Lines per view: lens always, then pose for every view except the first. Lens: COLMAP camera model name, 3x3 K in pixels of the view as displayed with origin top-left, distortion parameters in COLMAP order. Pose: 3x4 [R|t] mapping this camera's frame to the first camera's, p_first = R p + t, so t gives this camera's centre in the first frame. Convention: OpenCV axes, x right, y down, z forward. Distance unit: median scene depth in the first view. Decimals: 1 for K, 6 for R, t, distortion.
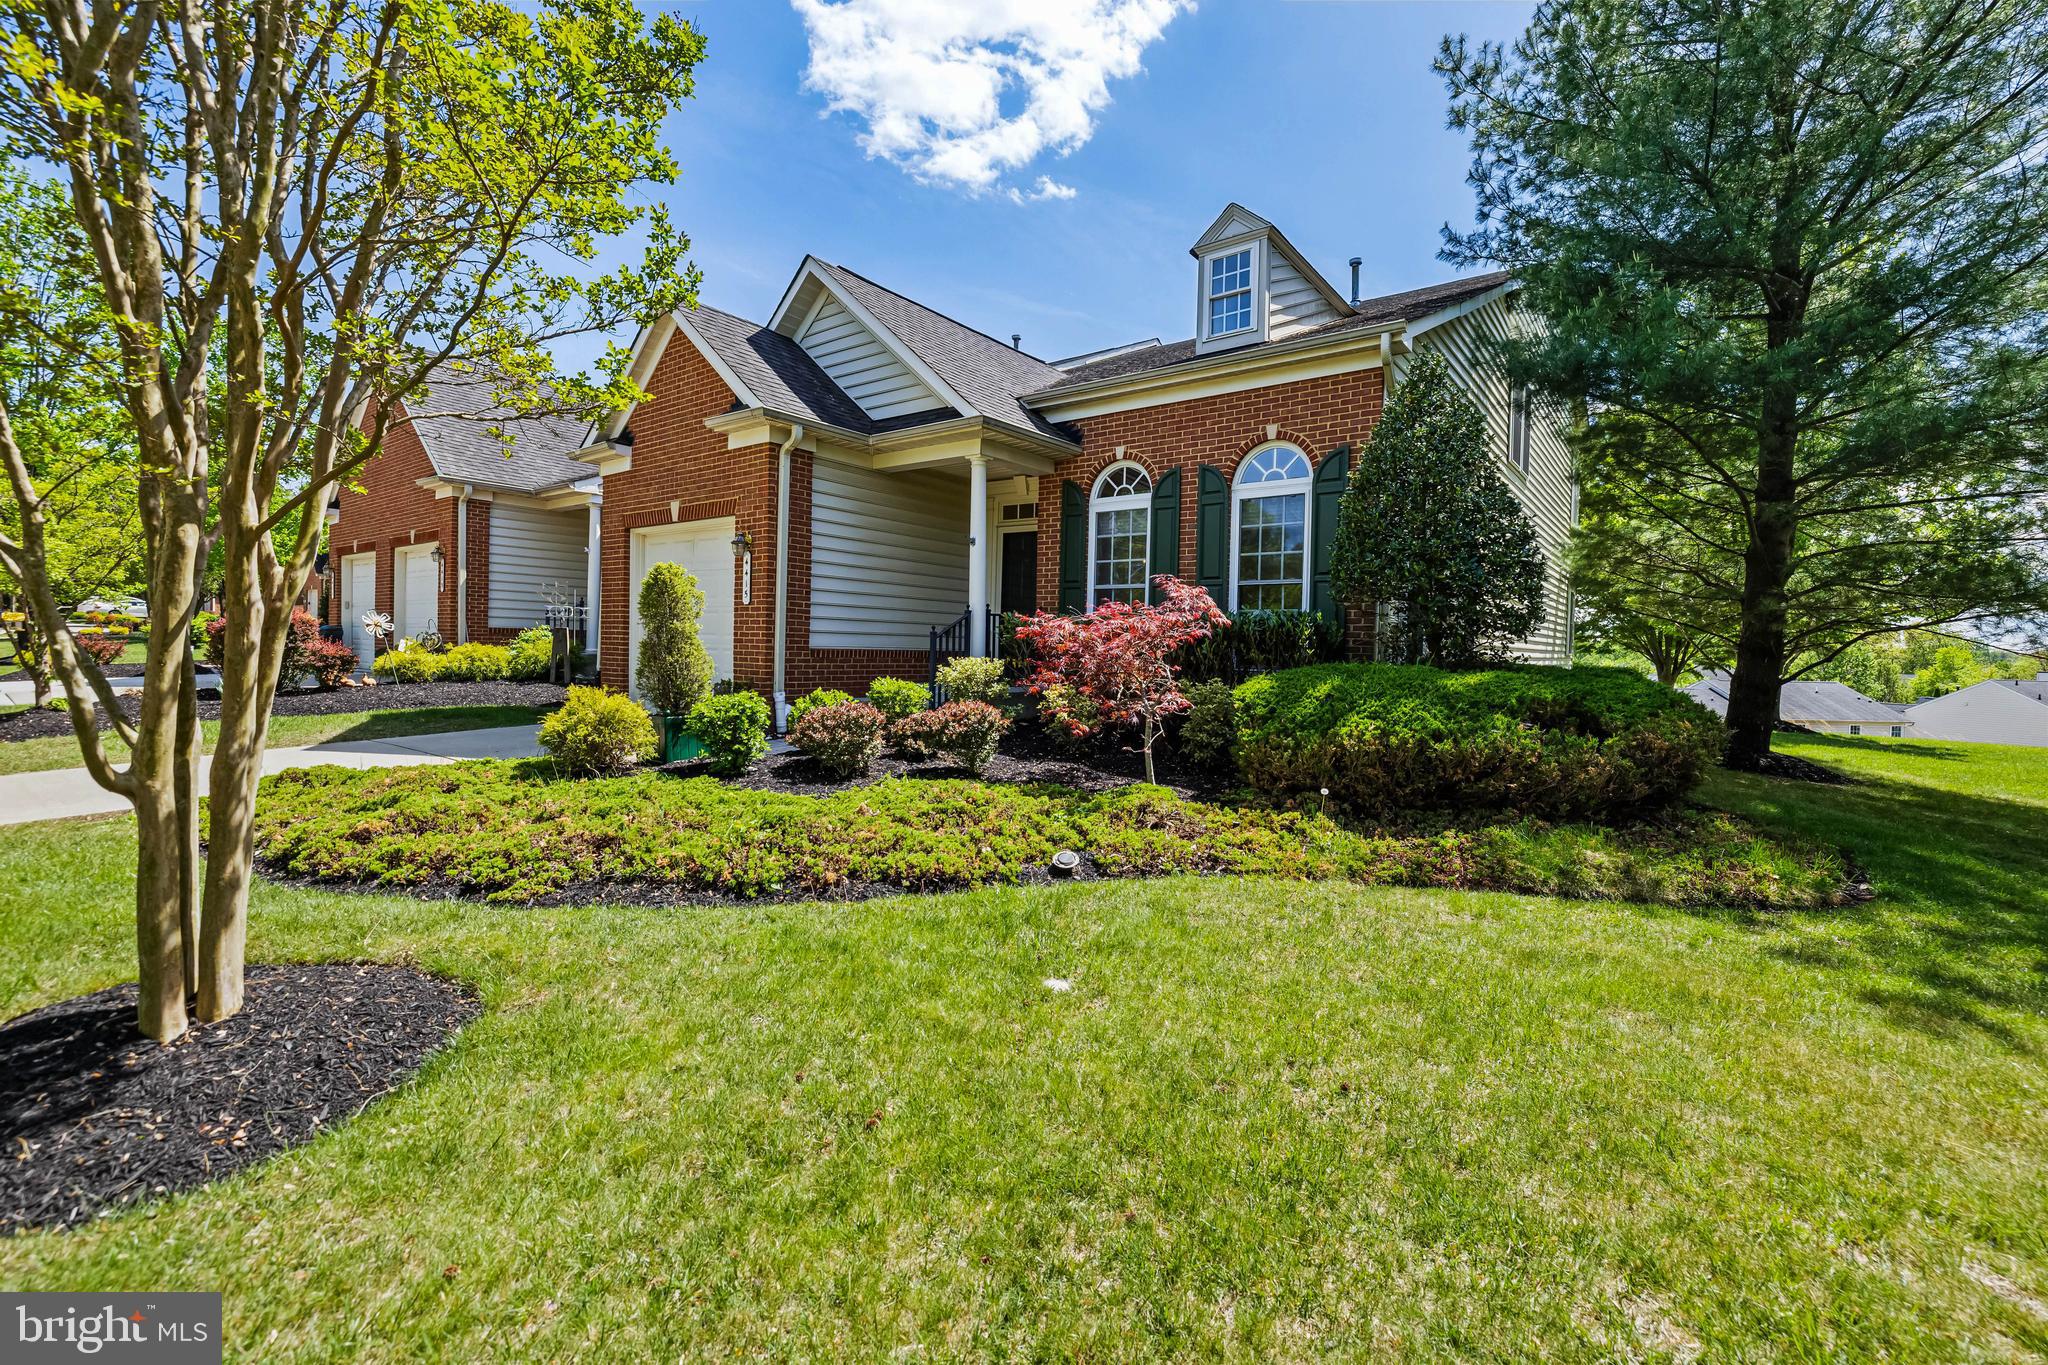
lens RADIAL K [[868.5, 0, 1017.6], [0, 868.5, 673.3], [0, 0, 1]] dist [0.003520, 0.000095]
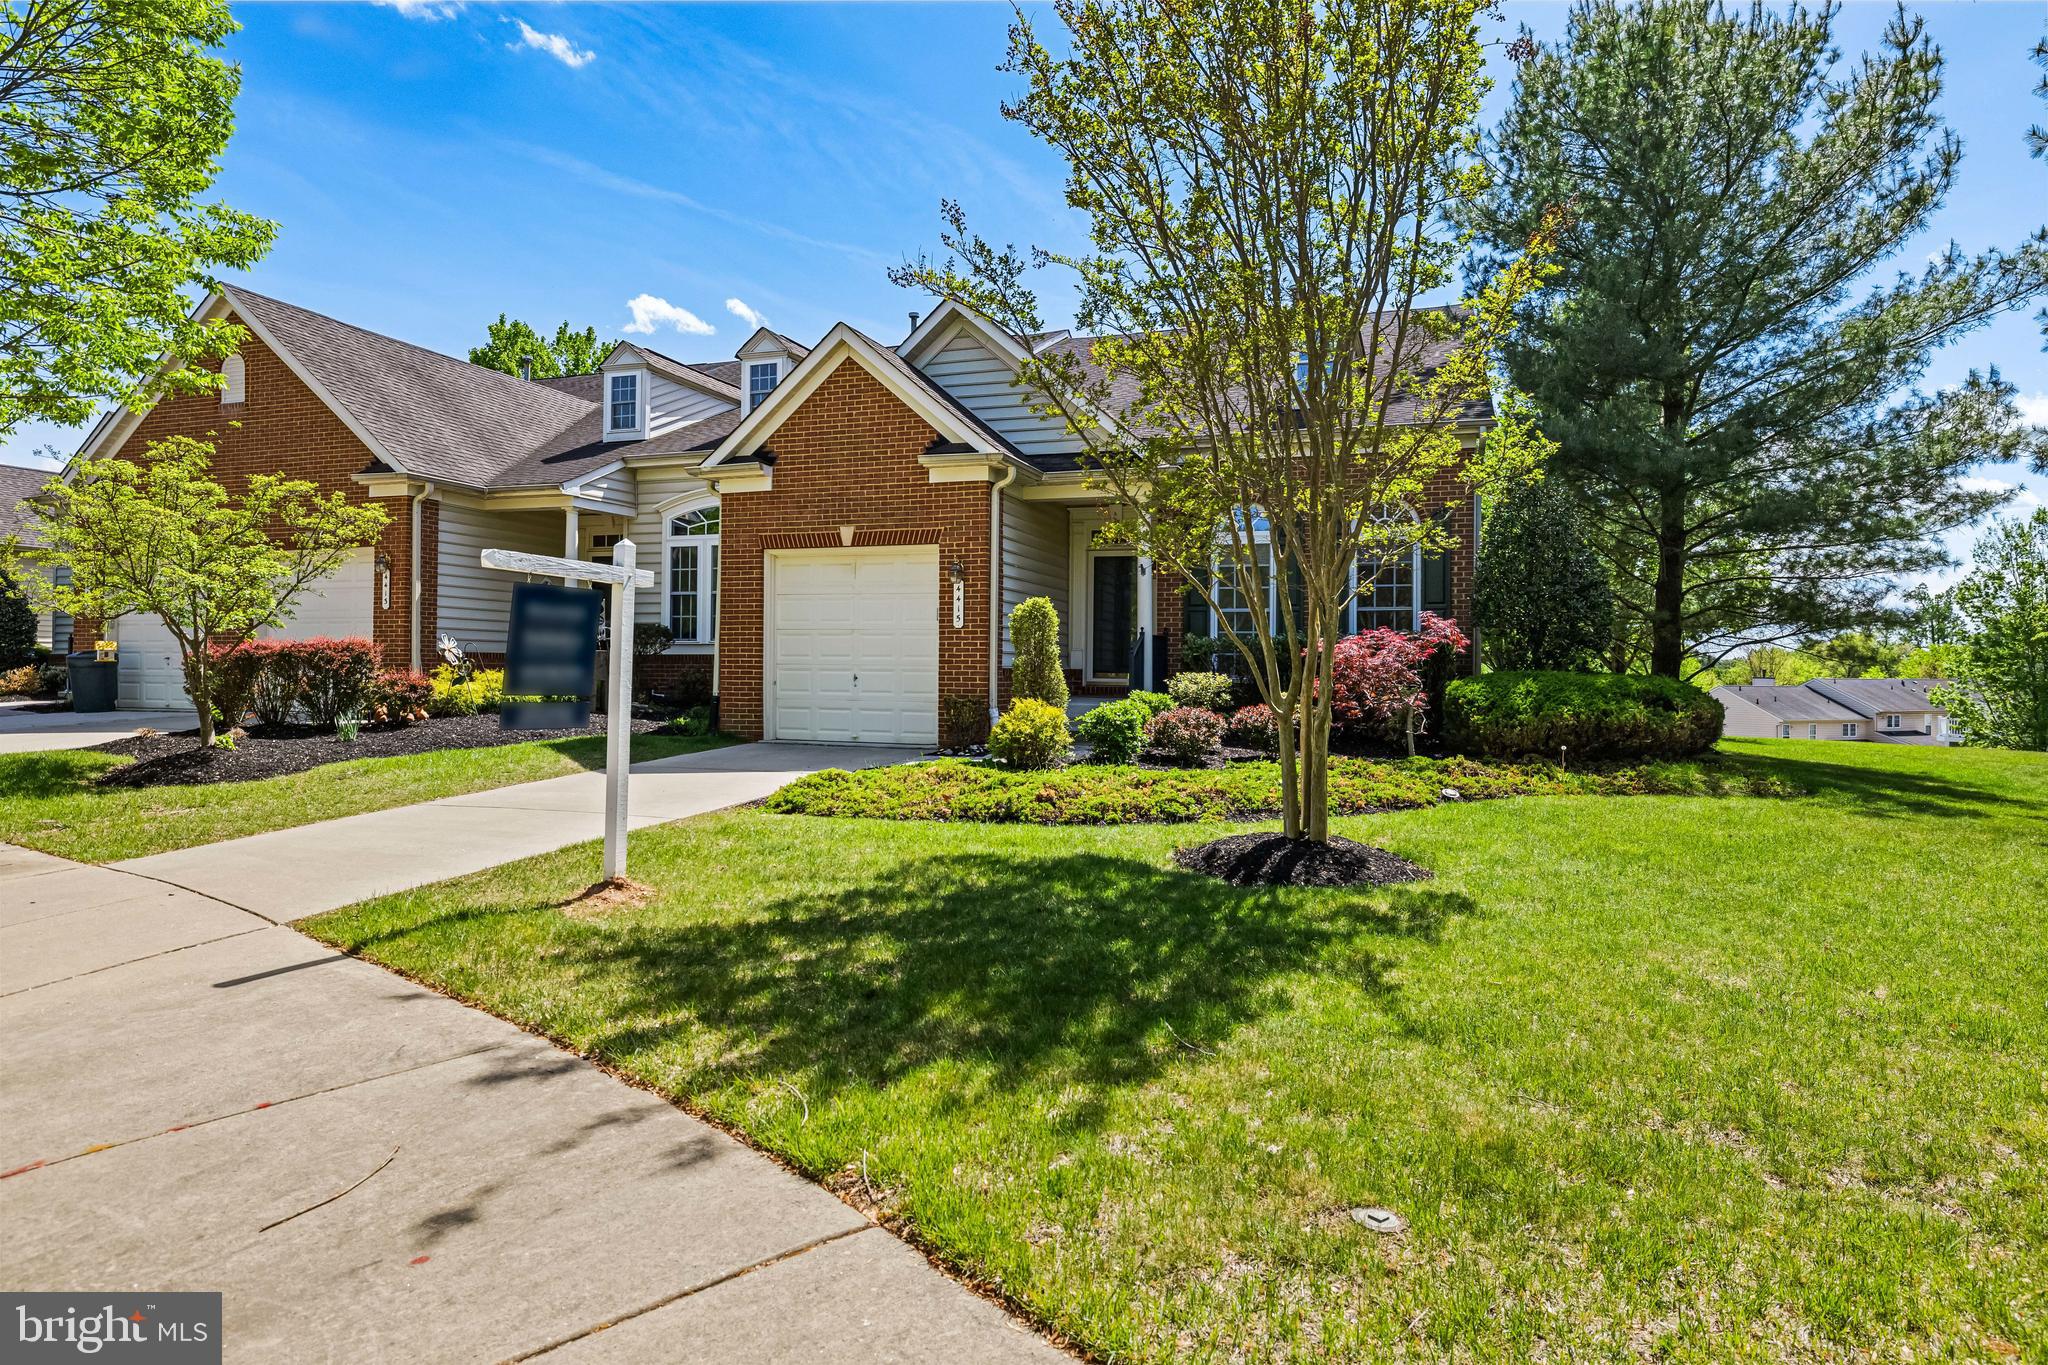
lens RADIAL K [[1216.5, 0, 1018.7], [0, 1216.5, 690.1], [0, 0, 1]] dist [-0.001009, 0.001917]
pose [[0.942851, -0.020934, 0.332556, -0.741190], [0.025067, 0.999653, -0.008143, 0.011909], [-0.332270, 0.016014, 0.943048, -0.443783]]
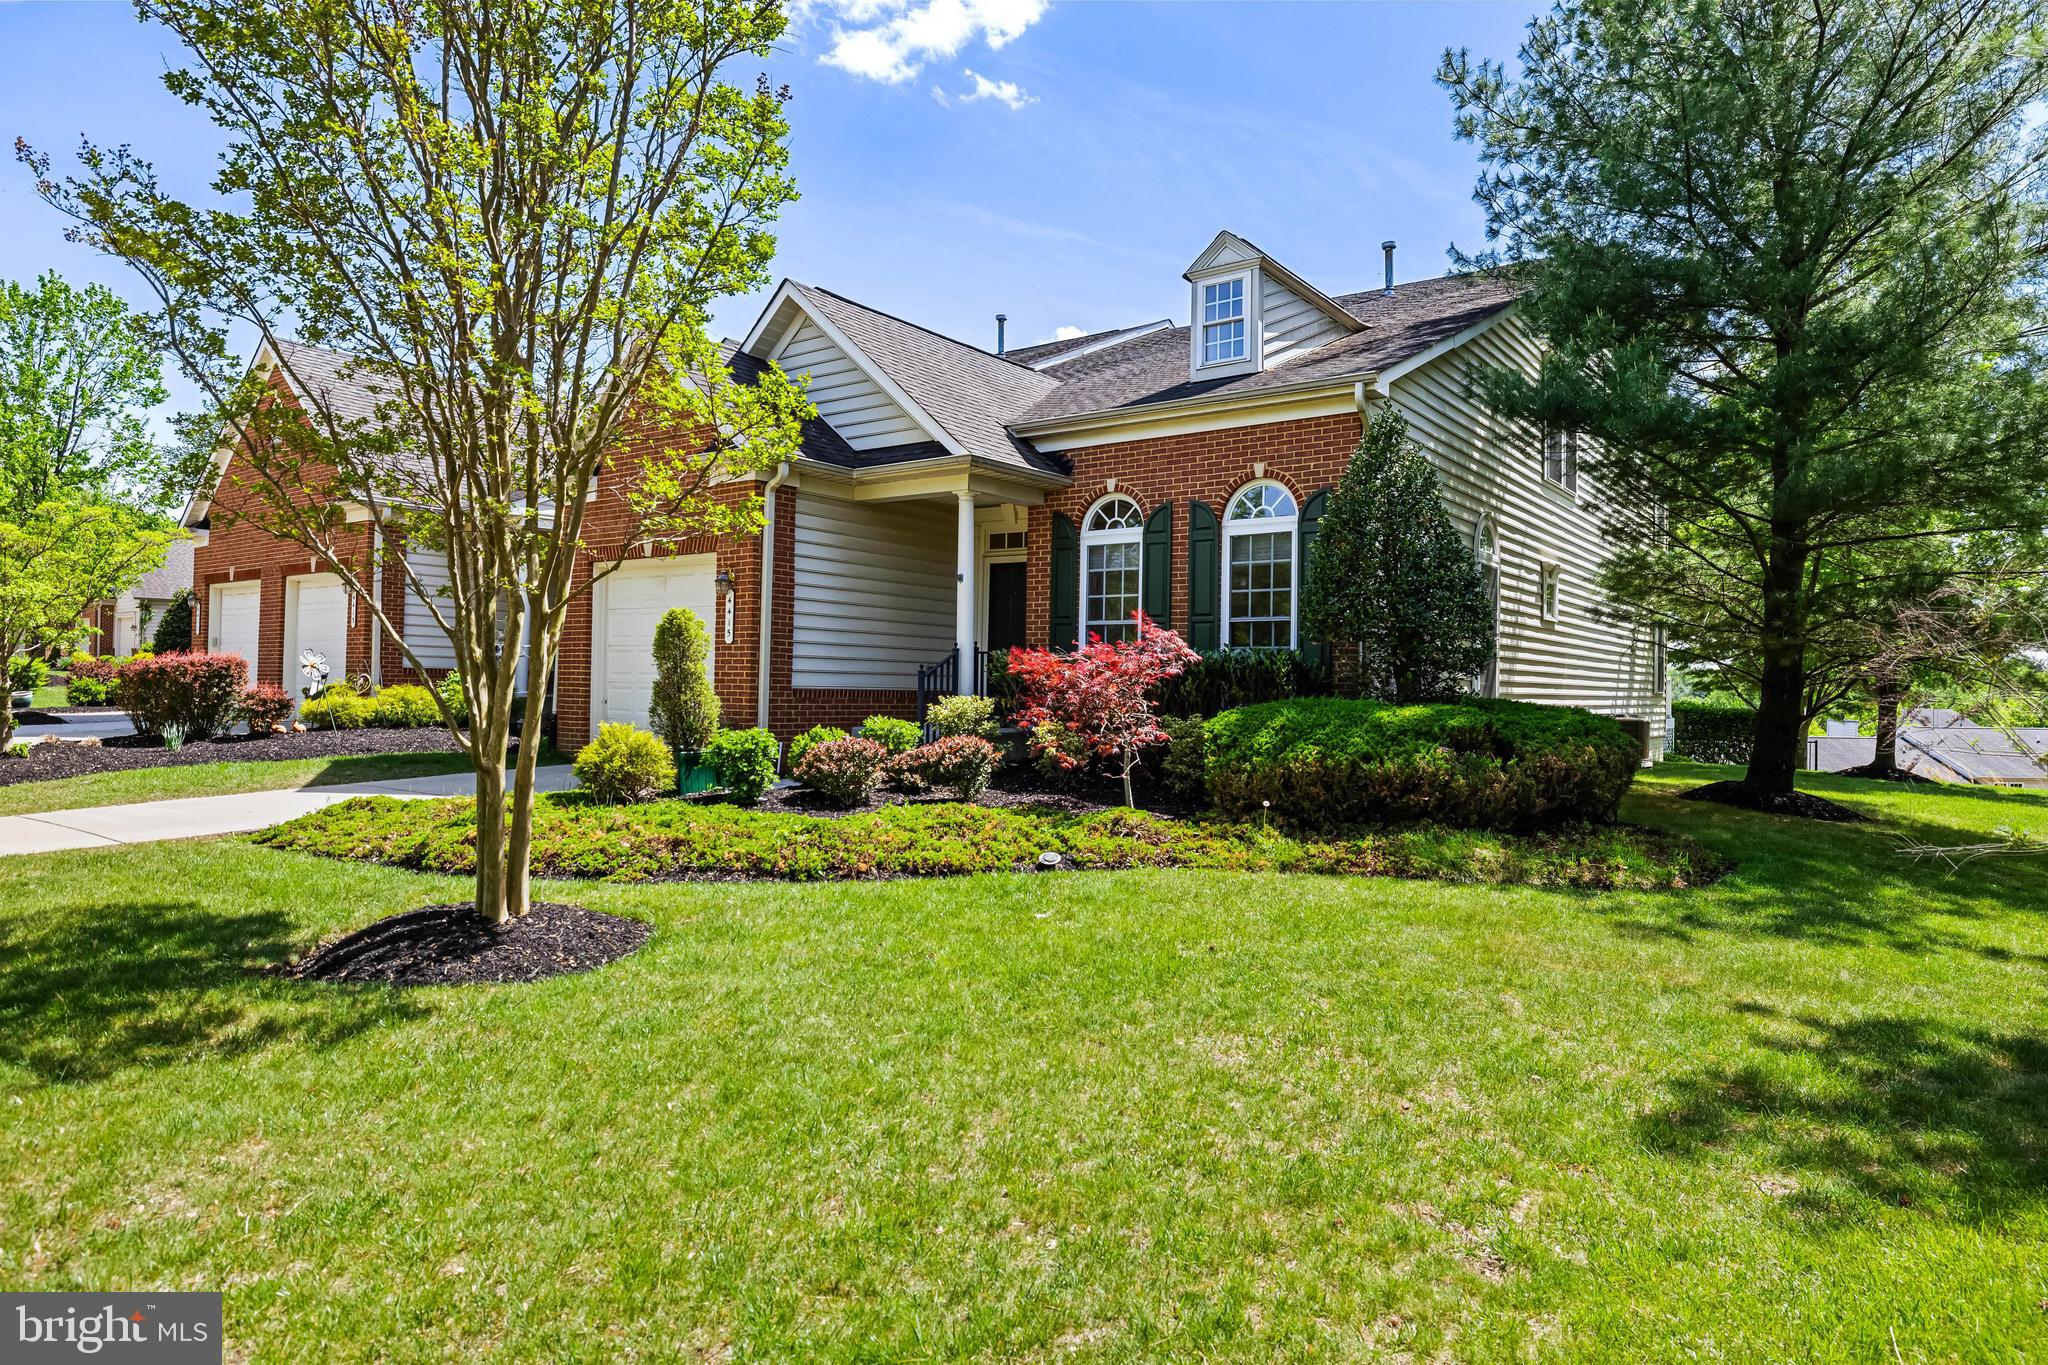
lens RADIAL K [[1216.5, 0, 1014.1], [0, 1216.5, 674.8], [0, 0, 1]] dist [-0.001009, 0.001917]
pose [[0.999943, -0.005205, 0.009294, -0.004551], [0.005585, 0.999132, -0.041287, 0.014092], [-0.009071, 0.041336, 0.999104, -0.365502]]
